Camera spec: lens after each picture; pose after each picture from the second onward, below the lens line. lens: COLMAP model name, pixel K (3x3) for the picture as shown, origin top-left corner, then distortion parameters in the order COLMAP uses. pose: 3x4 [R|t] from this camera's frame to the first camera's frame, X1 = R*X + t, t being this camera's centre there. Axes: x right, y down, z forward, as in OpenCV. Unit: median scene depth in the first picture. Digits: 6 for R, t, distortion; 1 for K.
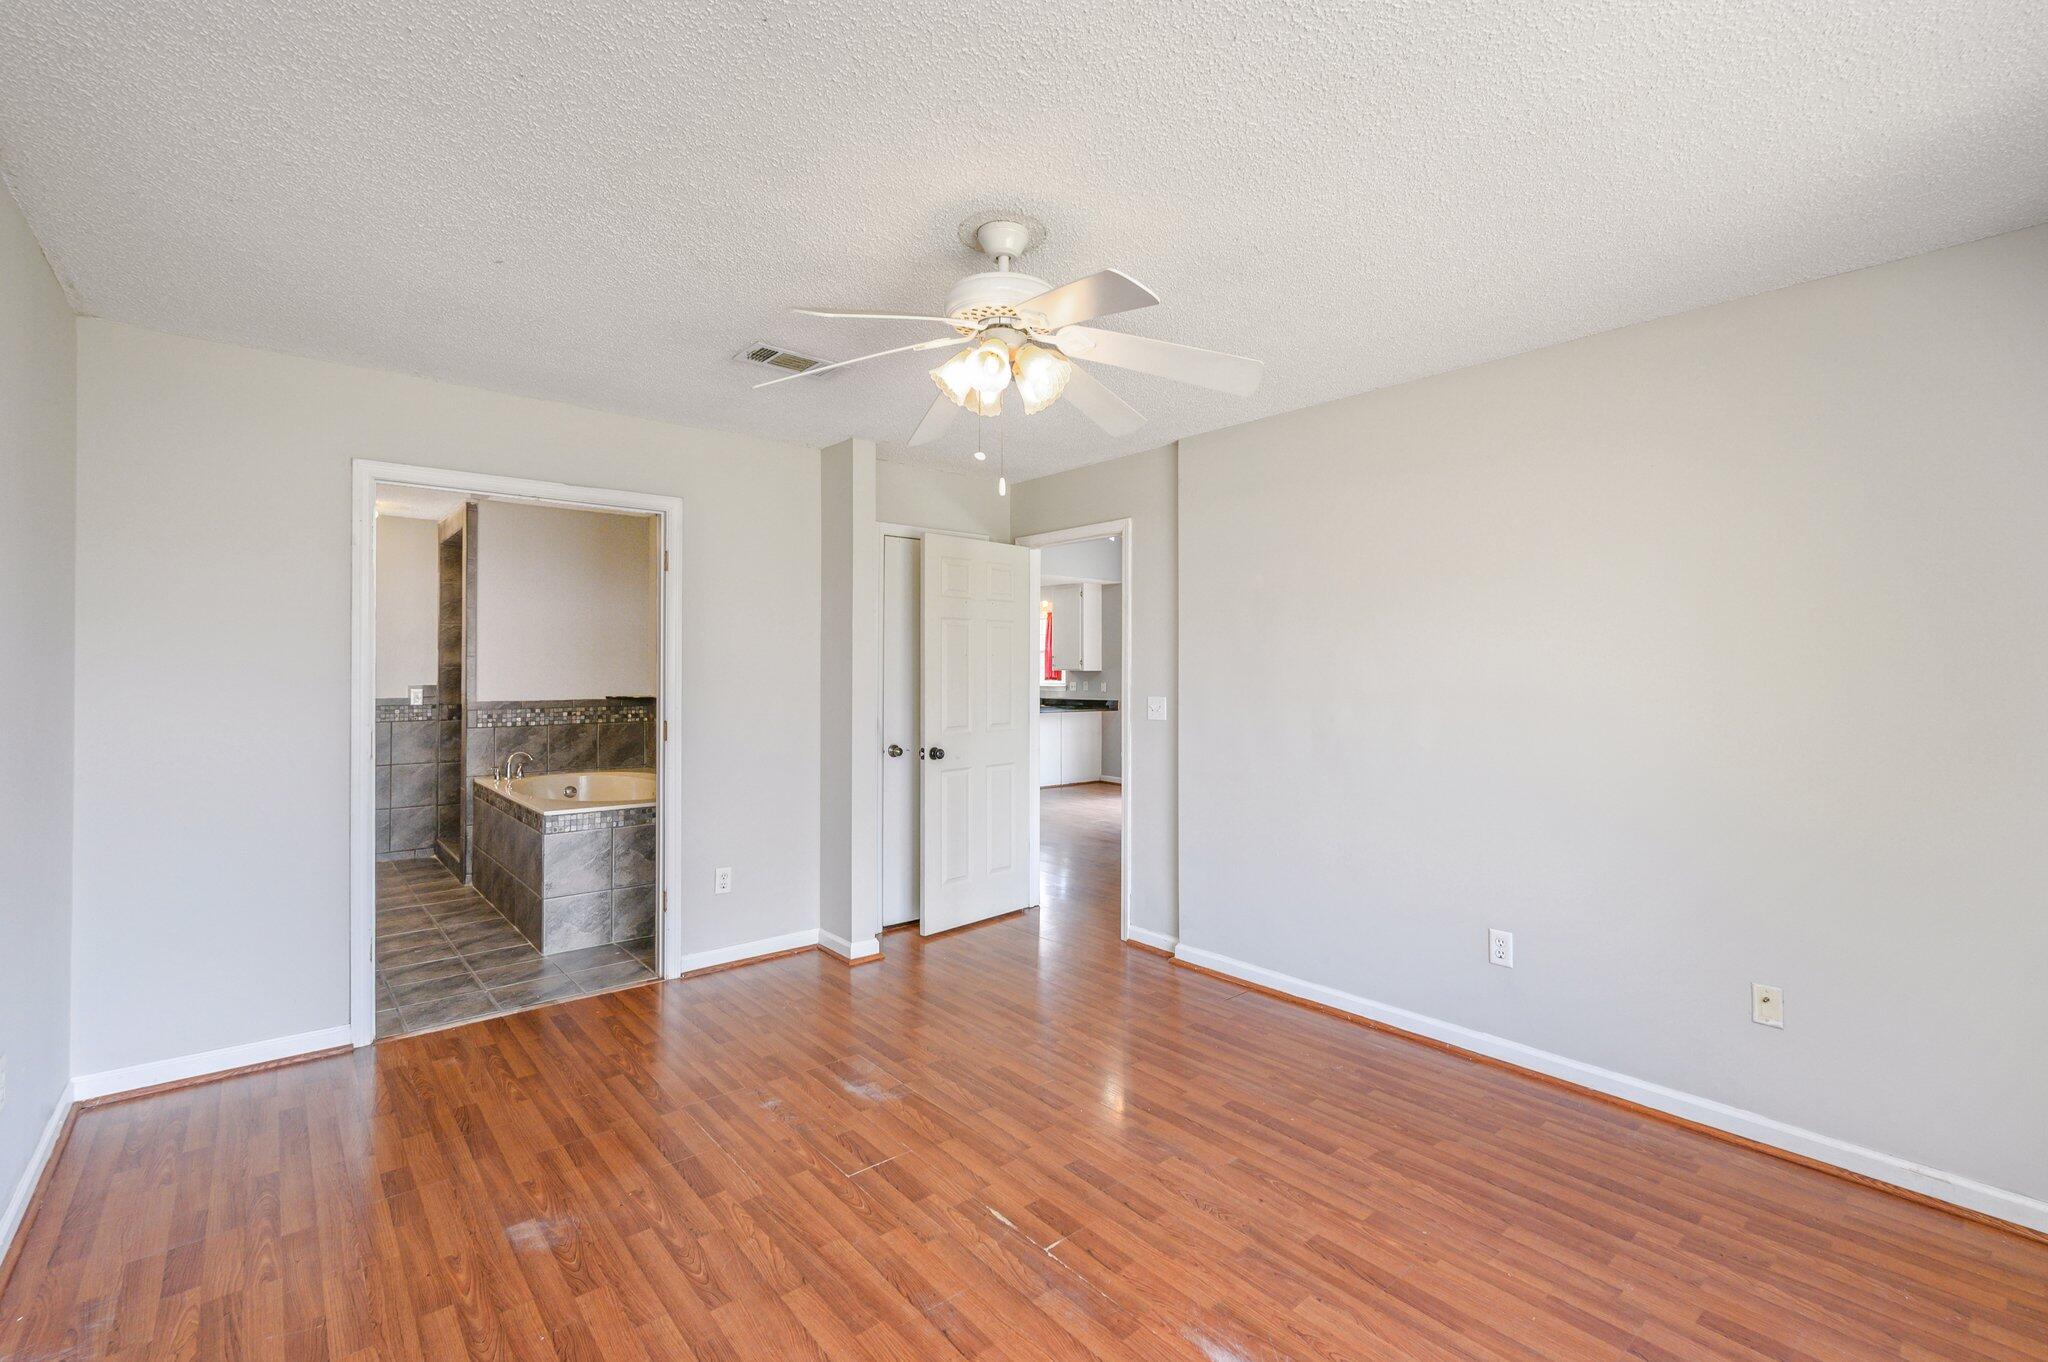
lens RADIAL K [[898.2, 0, 1025.6], [0, 898.2, 676.0], [0, 0, 1]] dist [0.018511, -0.000079]
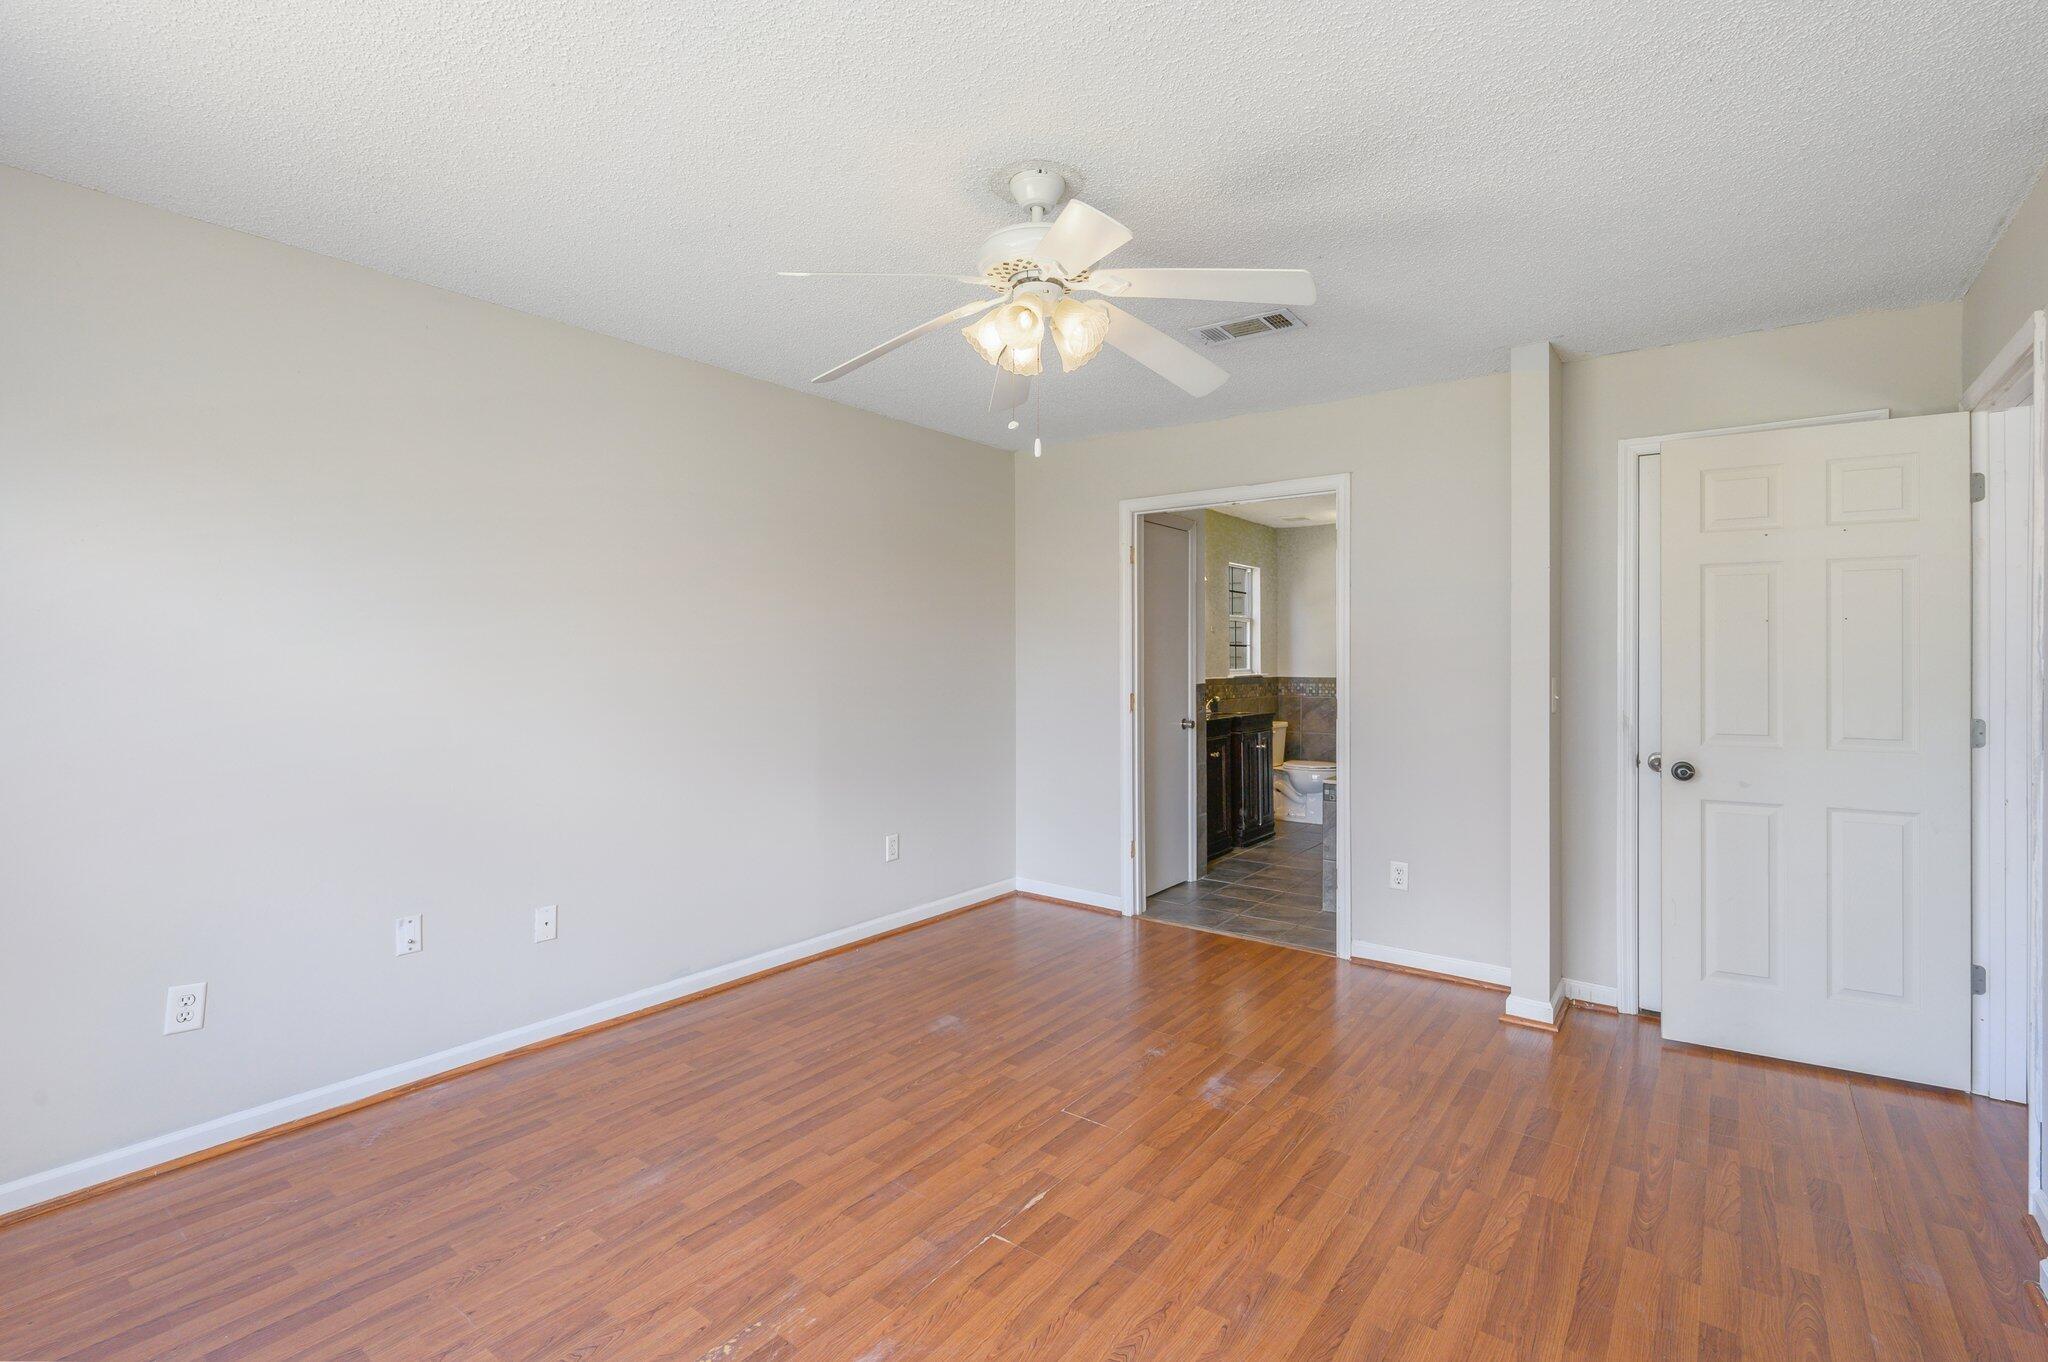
lens RADIAL K [[925.6, 0, 1024.0], [0, 925.6, 681.0], [0, 0, 1]] dist [0.017648, 0.000026]
pose [[0.216751, 0.019763, -0.976027, 0.893050], [-0.004636, 0.999805, 0.019215, 0.018392], [0.976216, 0.000360, 0.216800, 0.733014]]
